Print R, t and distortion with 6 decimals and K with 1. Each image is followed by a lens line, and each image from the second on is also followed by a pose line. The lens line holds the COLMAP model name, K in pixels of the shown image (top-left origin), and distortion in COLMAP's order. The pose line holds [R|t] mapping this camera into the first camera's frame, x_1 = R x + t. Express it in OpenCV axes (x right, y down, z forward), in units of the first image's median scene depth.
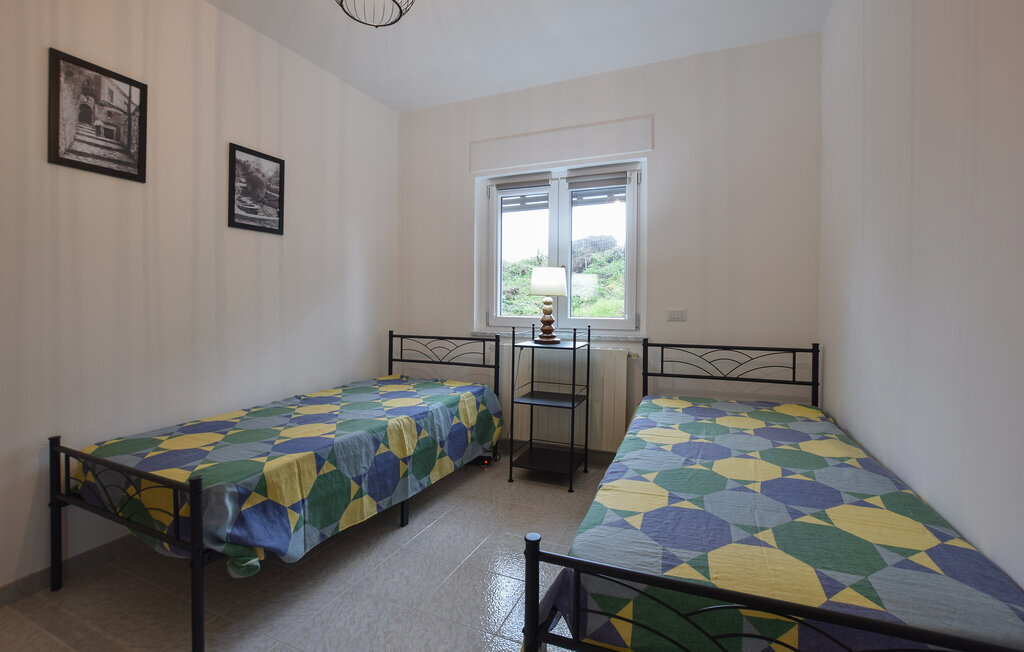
lens RADIAL K [[460.4, 0, 511.6], [0, 460.4, 338.5], [0, 0, 1]] dist [-0.023463, 0.000406]
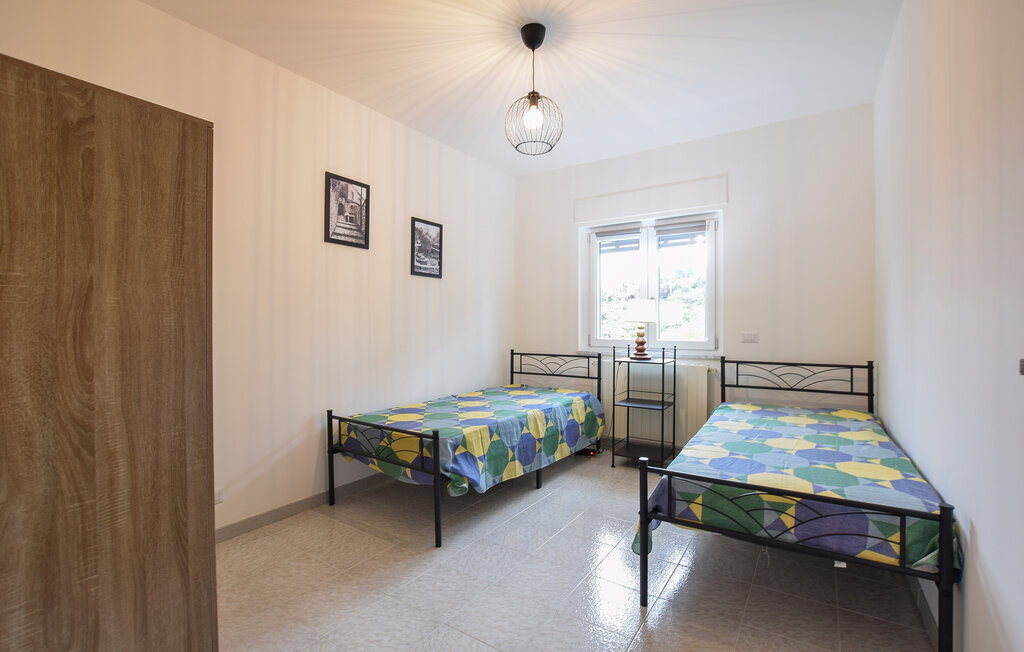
lens RADIAL K [[452.8, 0, 512.0], [0, 452.8, 326.0], [0, 0, 1]] dist [-0.029201, 0.000069]
pose [[0.983709, -0.001339, -0.179763, -0.055049], [-0.012492, 0.997046, -0.075782, 0.019091], [0.179333, 0.076793, 0.980787, -0.331551]]
